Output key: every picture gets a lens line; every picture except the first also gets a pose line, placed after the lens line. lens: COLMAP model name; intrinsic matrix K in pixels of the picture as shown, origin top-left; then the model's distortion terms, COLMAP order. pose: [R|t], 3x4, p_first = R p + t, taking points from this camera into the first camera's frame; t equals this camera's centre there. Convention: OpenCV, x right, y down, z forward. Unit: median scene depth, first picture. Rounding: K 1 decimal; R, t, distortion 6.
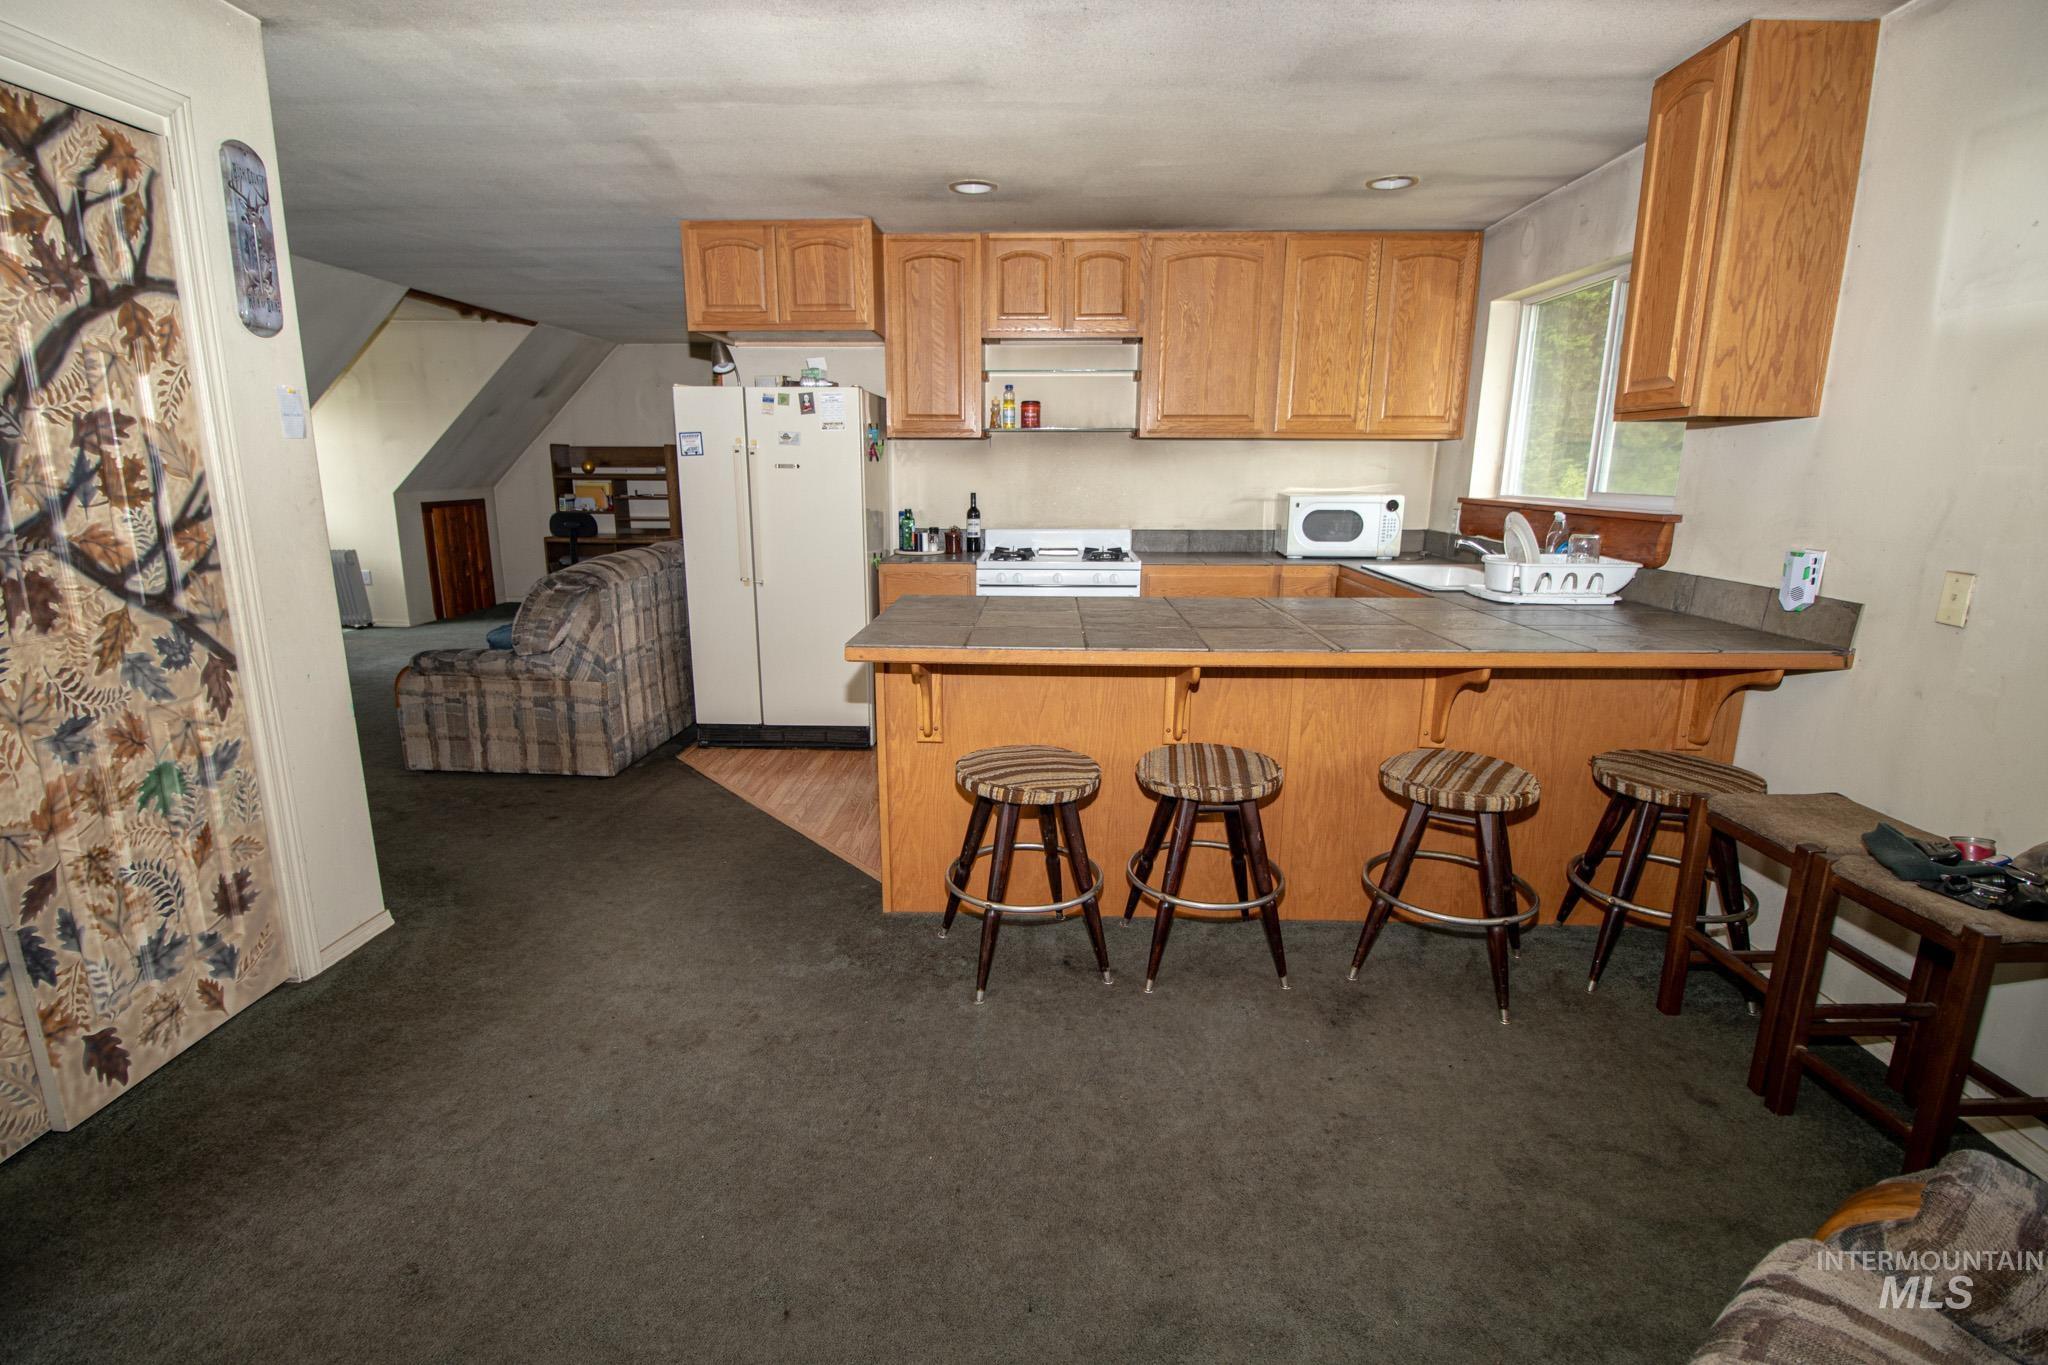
lens RADIAL K [[948.0, 0, 1014.1], [0, 948.0, 680.5], [0, 0, 1]] dist [-0.000995, -0.012337]
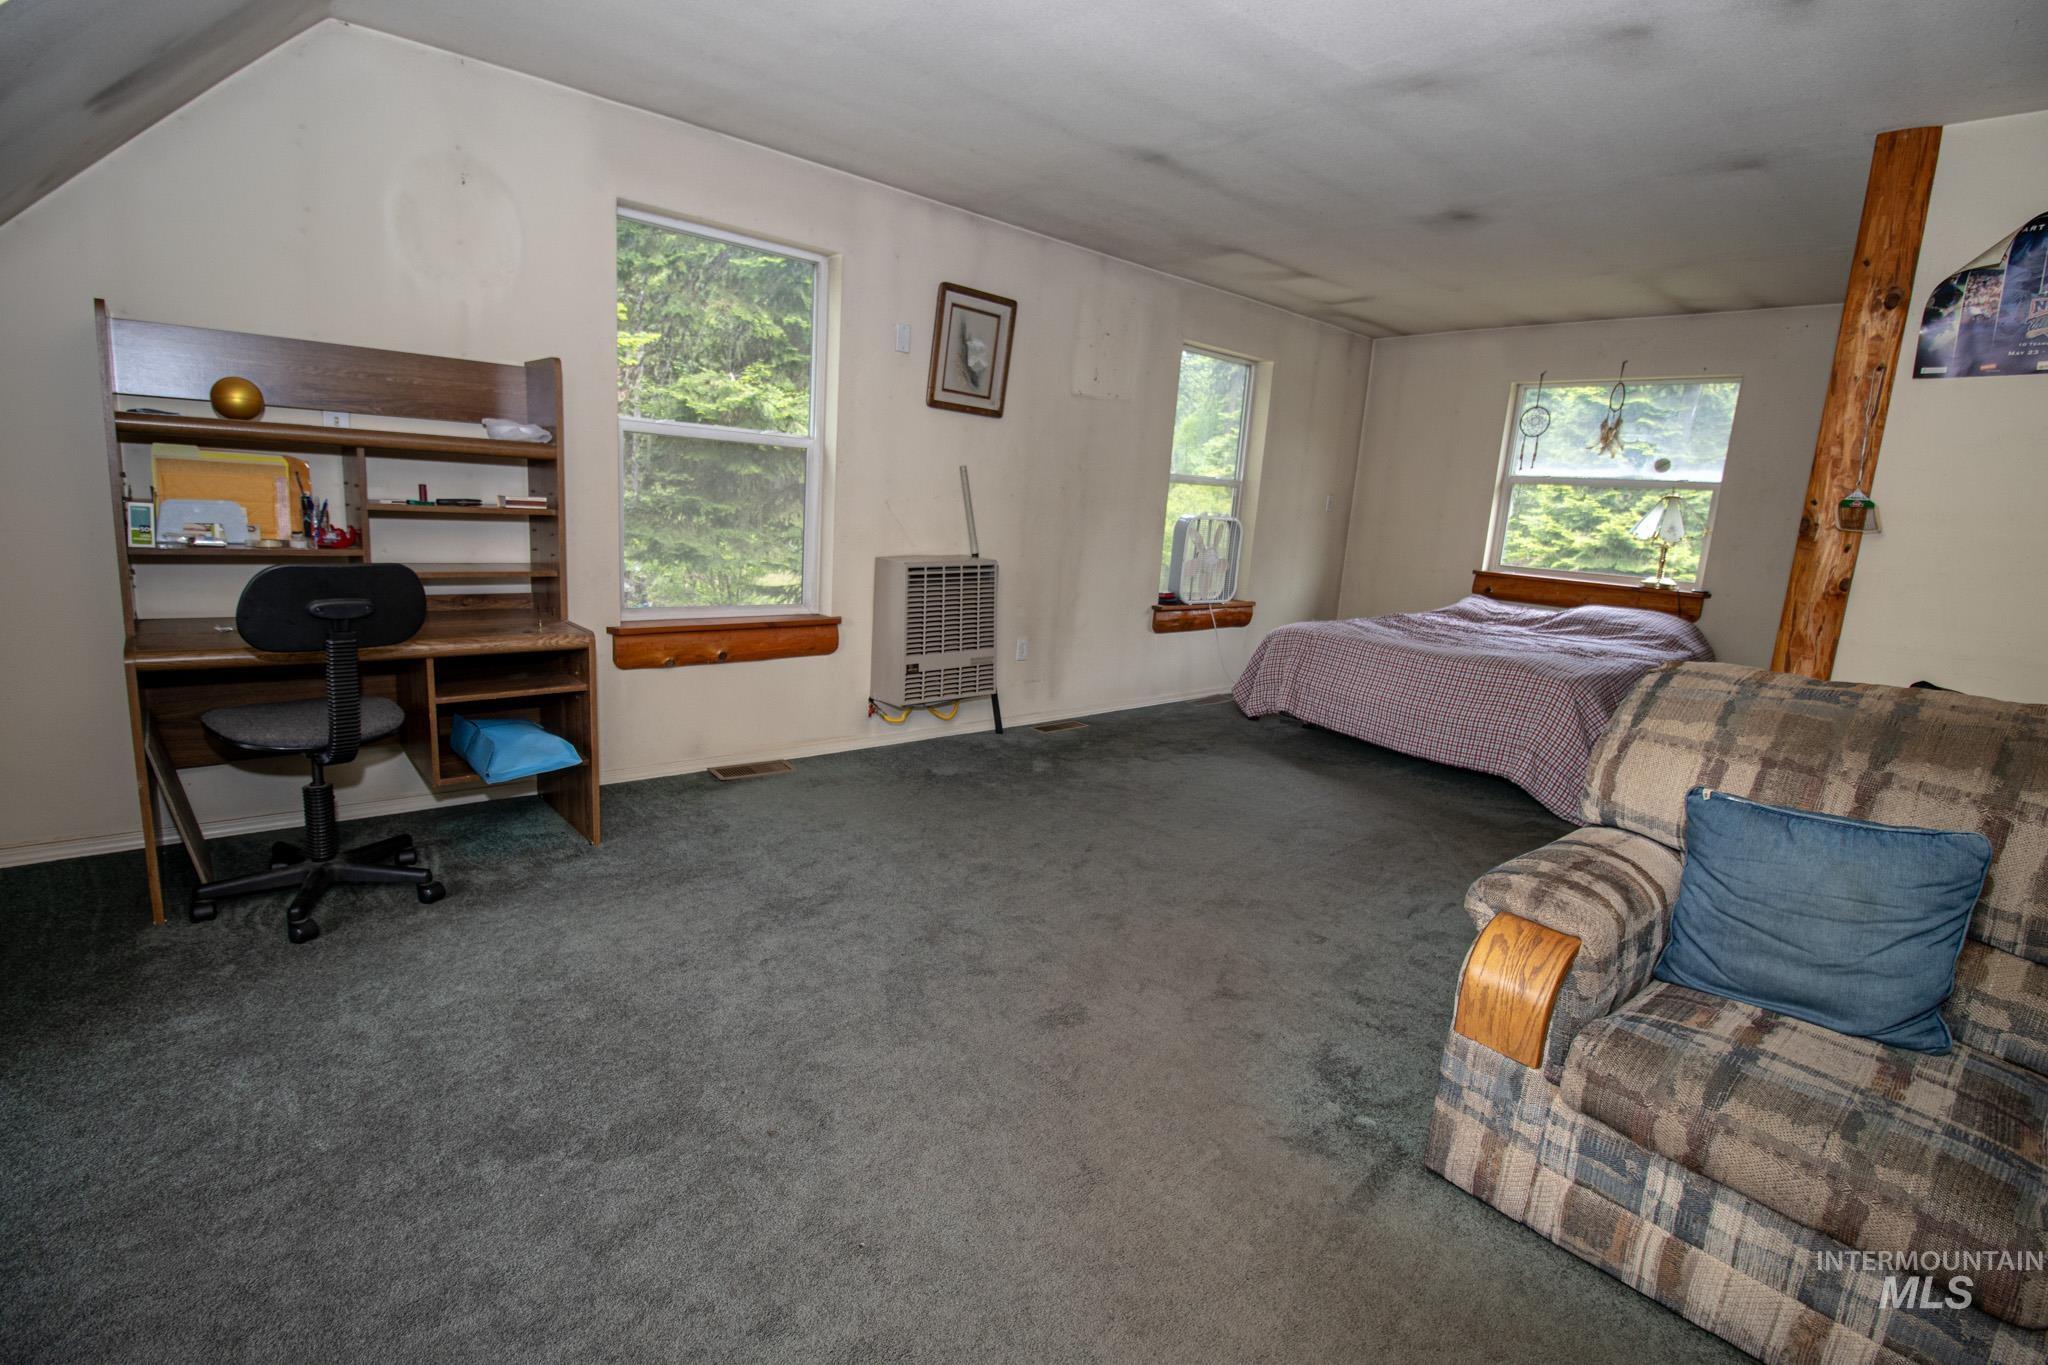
lens RADIAL K [[948.0, 0, 1016.5], [0, 948.0, 678.2], [0, 0, 1]] dist [-0.000995, -0.012337]
pose [[0.729625, -0.087686, 0.678202, -1.052565], [0.092493, 0.995286, 0.029176, -0.275675], [-0.677563, 0.041442, 0.734296, 1.369928]]
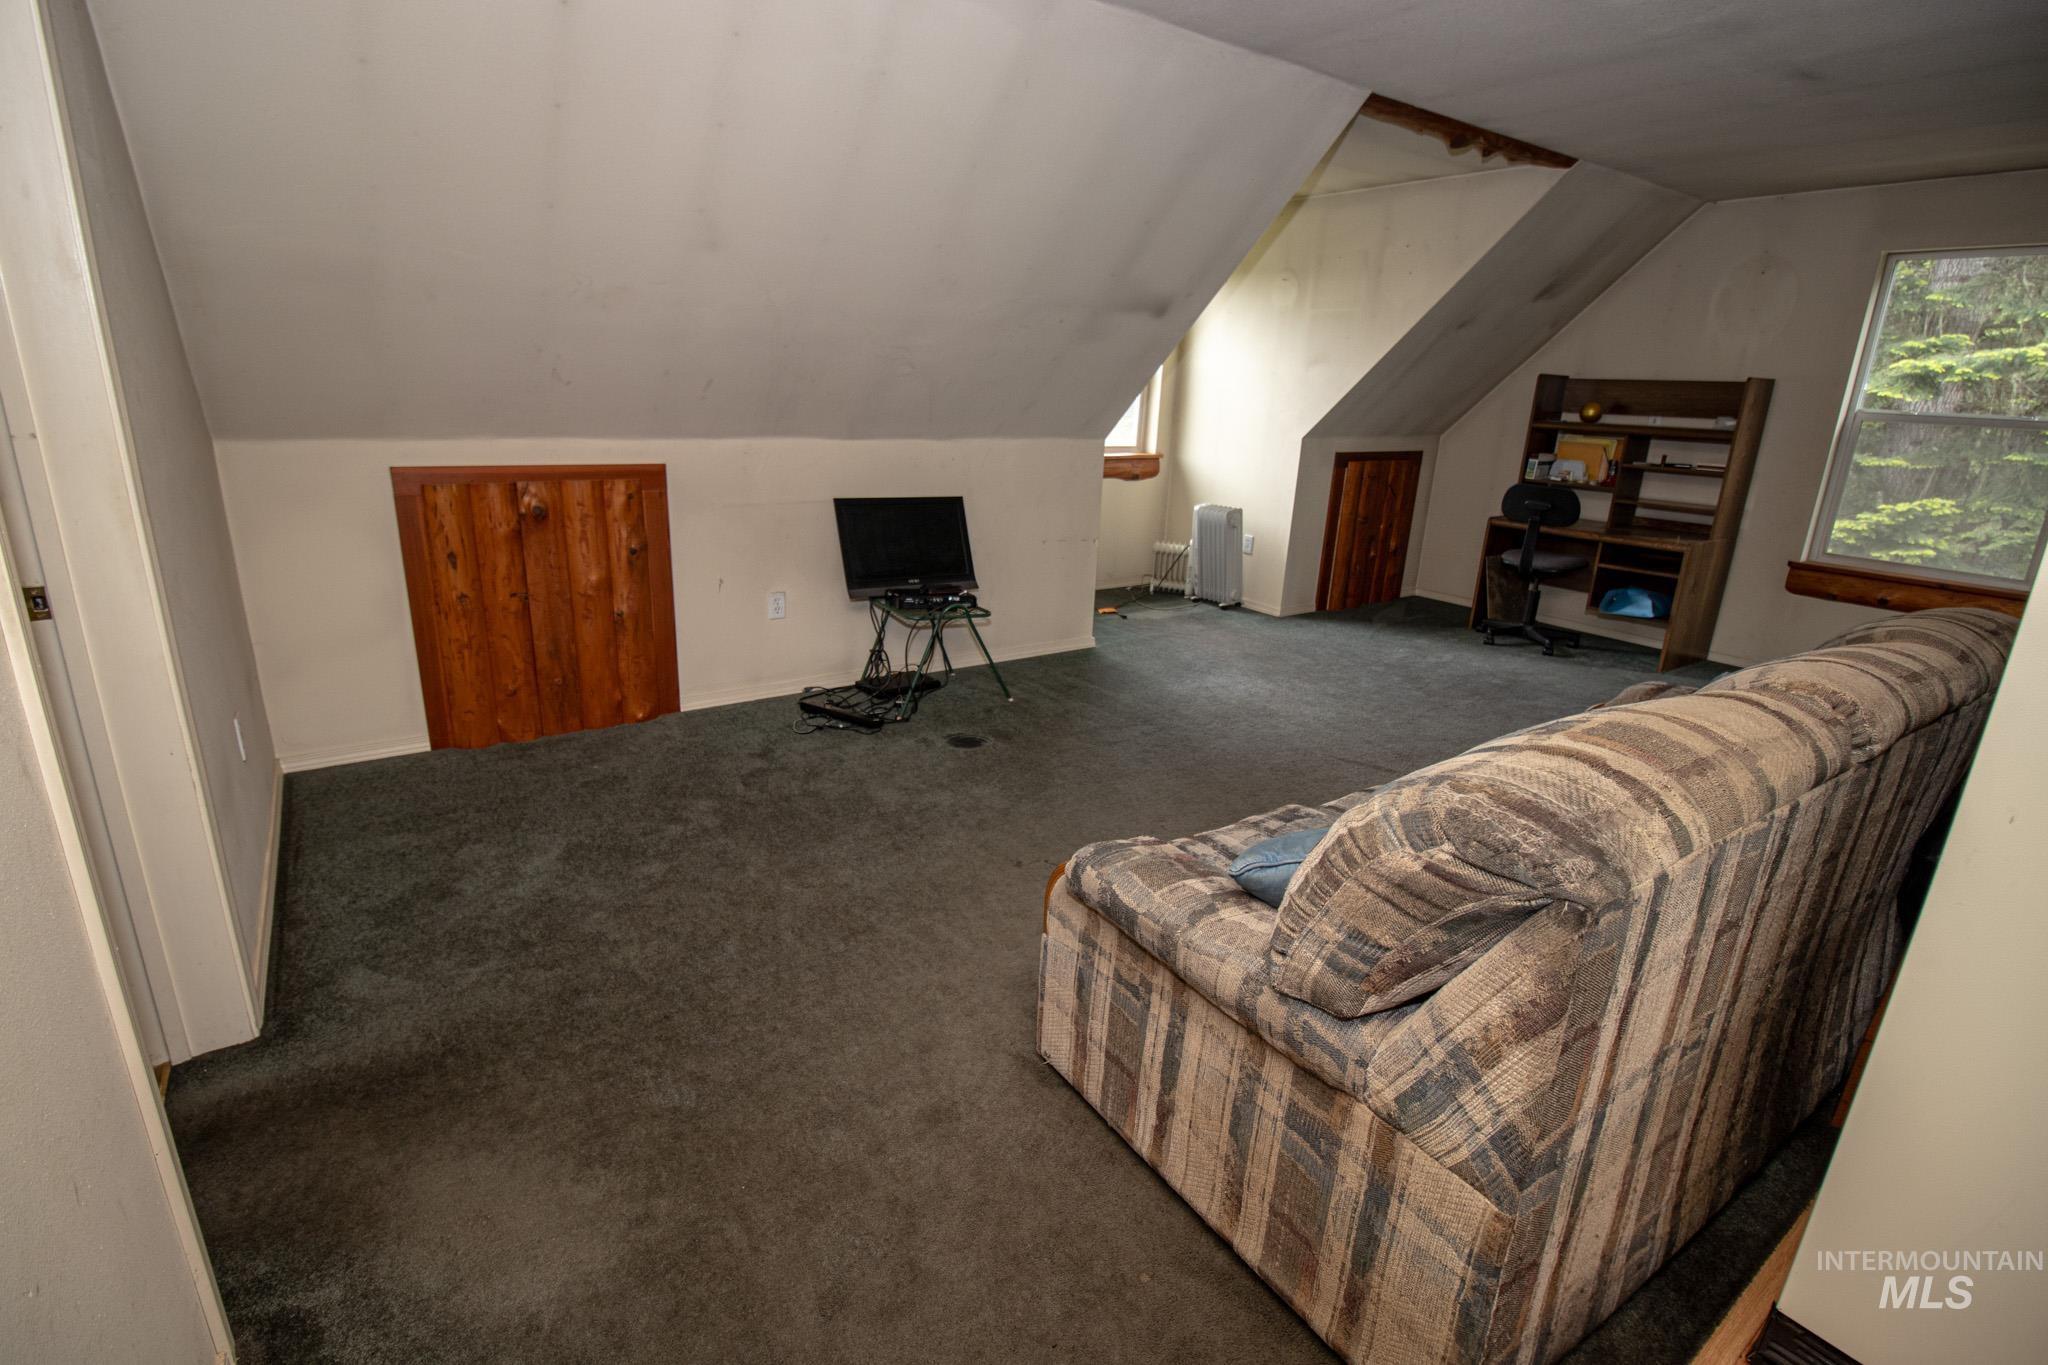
lens RADIAL K [[948.0, 0, 1006.3], [0, 948.0, 679.4], [0, 0, 1]] dist [-0.000995, -0.012337]
pose [[0.595211, 0.251892, -0.763069, -0.348481], [-0.207385, 0.965583, 0.156977, -0.161582], [0.776347, 0.064815, 0.626964, 0.702471]]
